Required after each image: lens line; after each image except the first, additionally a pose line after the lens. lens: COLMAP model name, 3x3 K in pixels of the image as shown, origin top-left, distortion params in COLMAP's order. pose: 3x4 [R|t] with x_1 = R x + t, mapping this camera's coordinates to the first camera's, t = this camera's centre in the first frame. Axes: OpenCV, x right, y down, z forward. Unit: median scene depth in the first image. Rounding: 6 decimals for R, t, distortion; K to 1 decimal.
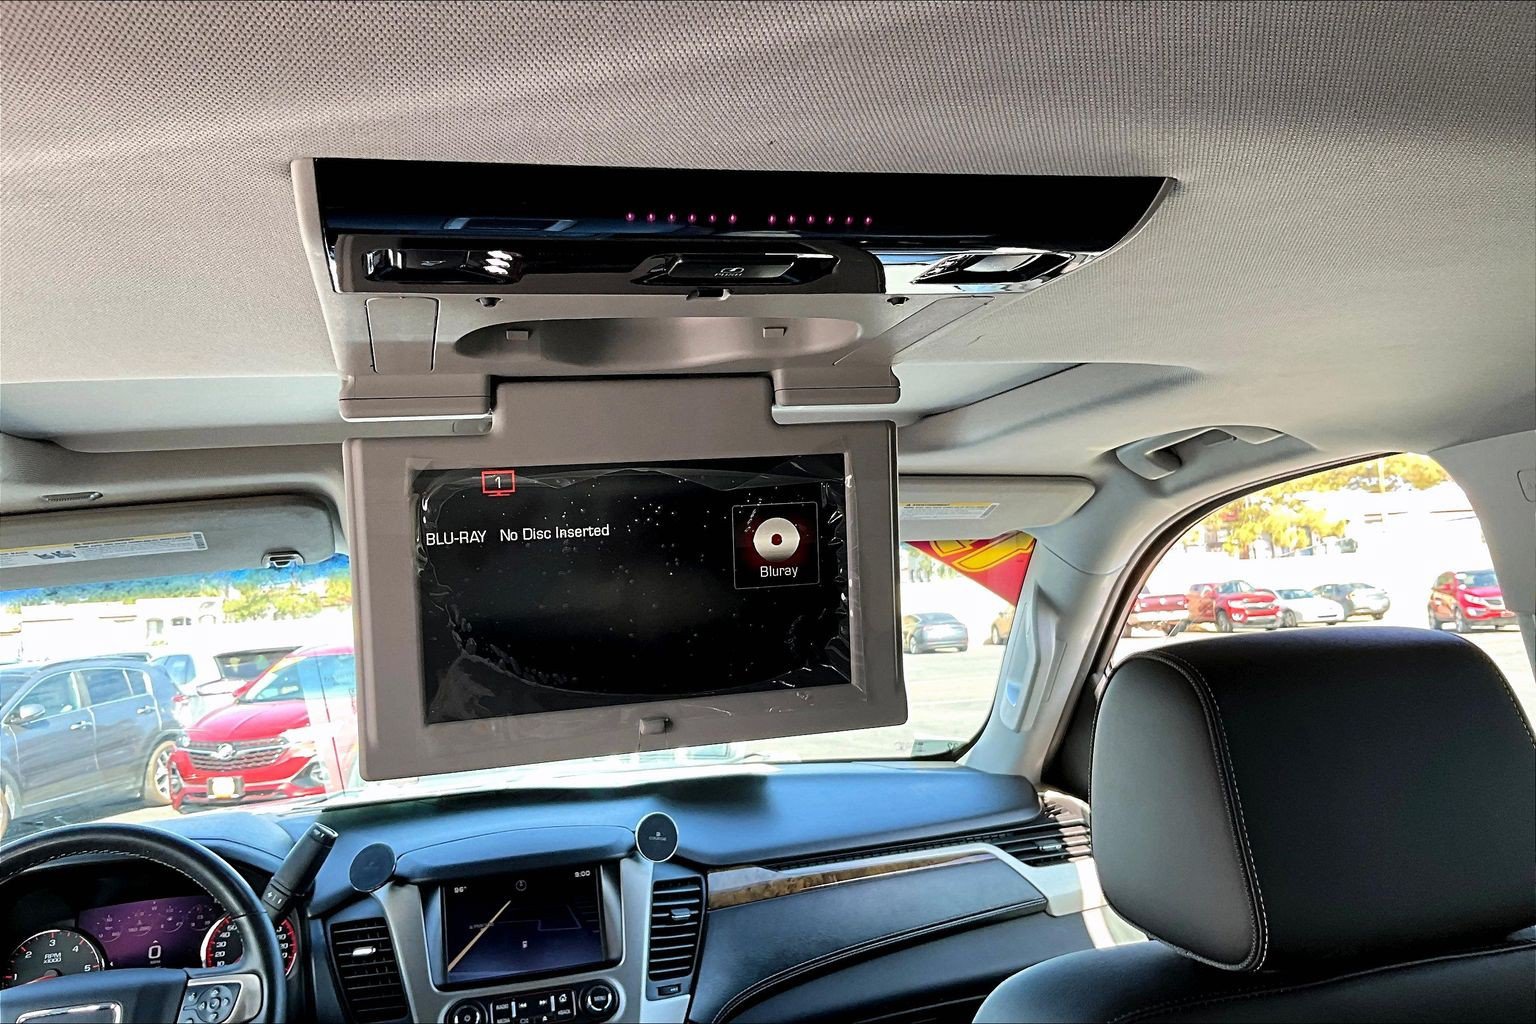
lens RADIAL K [[1277.8, 0, 768.0], [0, 1277.8, 512.0], [0, 0, 1]] dist [-0.002567, -0.000686]
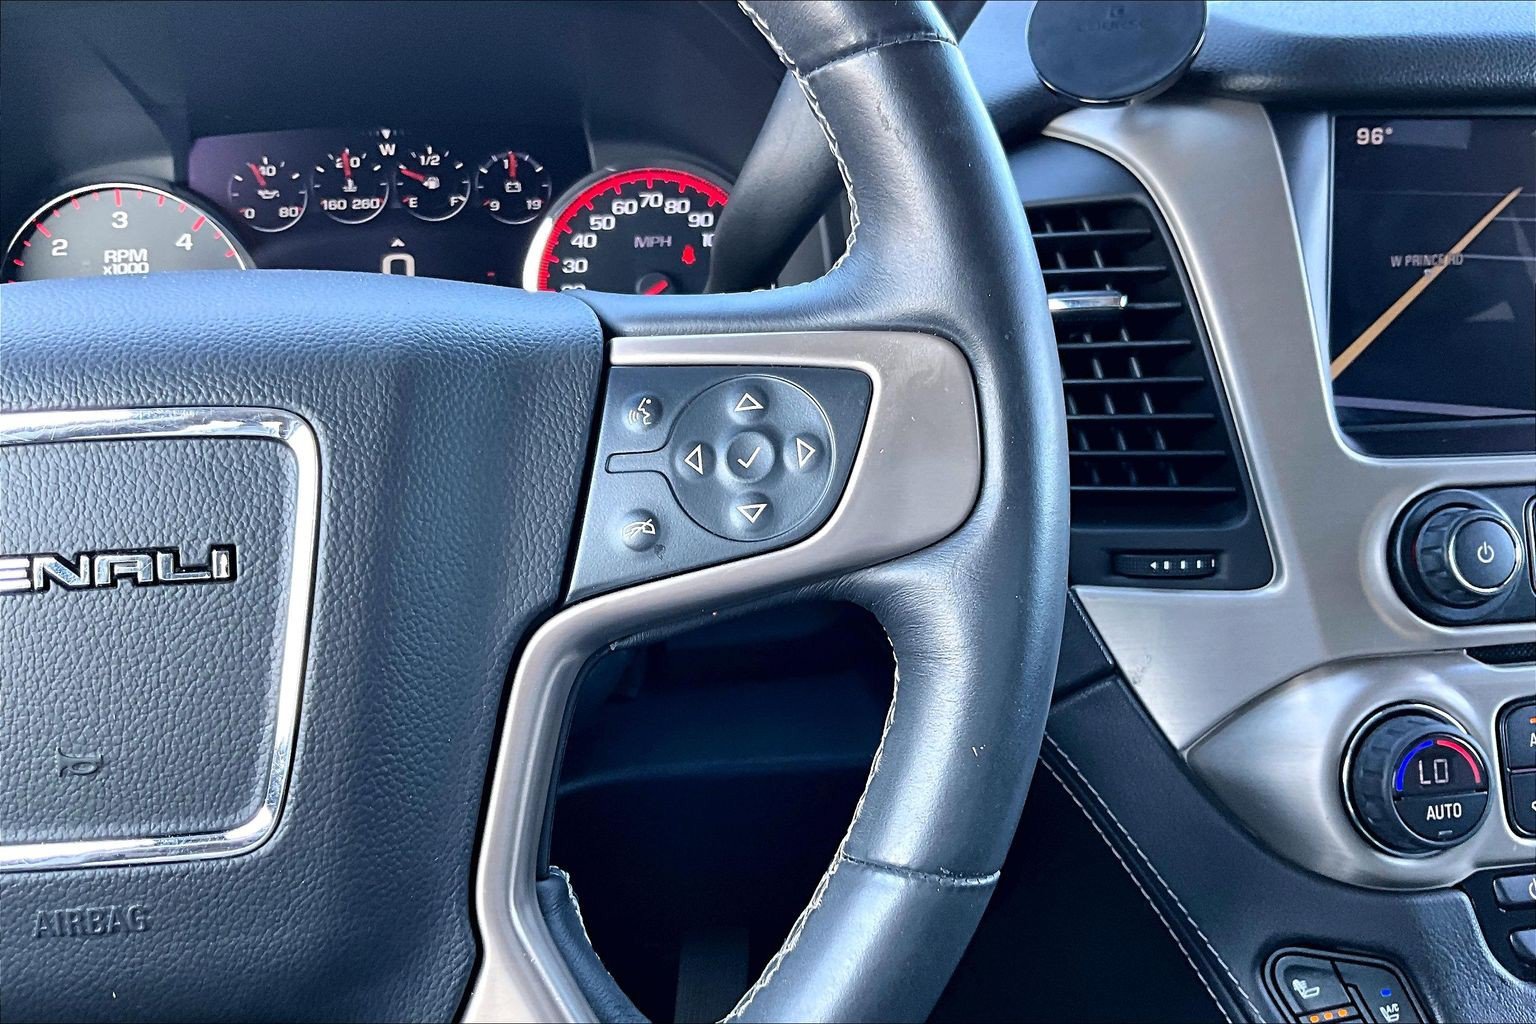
lens RADIAL K [[1277.8, 0, 768.0], [0, 1277.8, 512.0], [0, 0, 1]] dist [-0.002567, -0.000686]
pose [[0.990356, 0.094591, -0.101228, -0.356028], [-0.043412, 0.905729, 0.421629, 0.265969], [0.131567, -0.413168, 0.901100, 0.704100]]
